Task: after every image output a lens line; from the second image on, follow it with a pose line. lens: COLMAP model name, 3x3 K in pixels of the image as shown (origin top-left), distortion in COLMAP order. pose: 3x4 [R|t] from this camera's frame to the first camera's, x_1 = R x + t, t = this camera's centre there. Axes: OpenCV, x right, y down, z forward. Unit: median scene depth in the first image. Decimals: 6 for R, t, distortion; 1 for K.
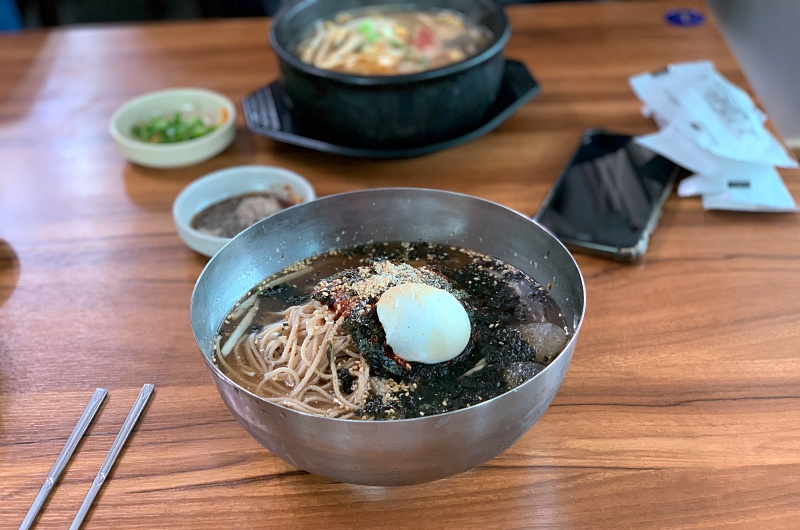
lens RADIAL K [[1189.4, 0, 397.4], [0, 1189.4, 265.0], [0, 0, 1]] dist [-0.000904, 0.000000]
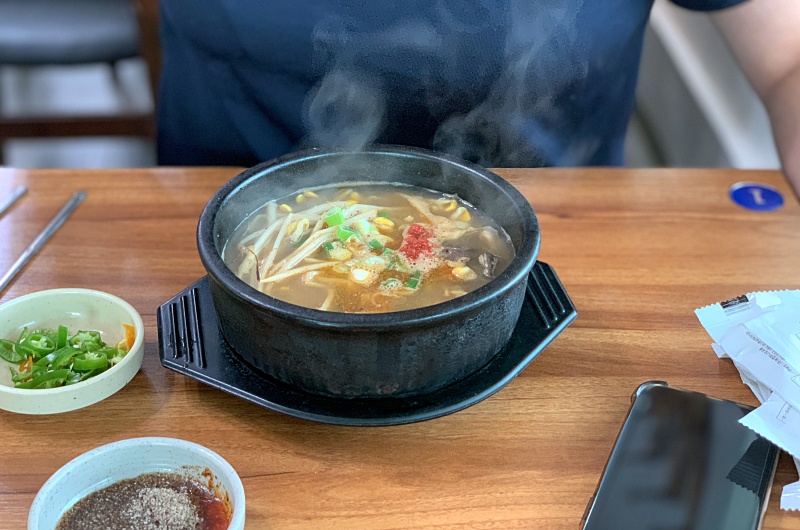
lens RADIAL K [[1189.4, 0, 402.4], [0, 1189.4, 265.2], [0, 0, 1]] dist [-0.000904, 0.000000]
pose [[0.999008, 0.037975, 0.023263, -0.001899], [-0.036661, 0.997840, -0.054508, -0.138293], [-0.025283, 0.053601, 0.998242, 0.298475]]
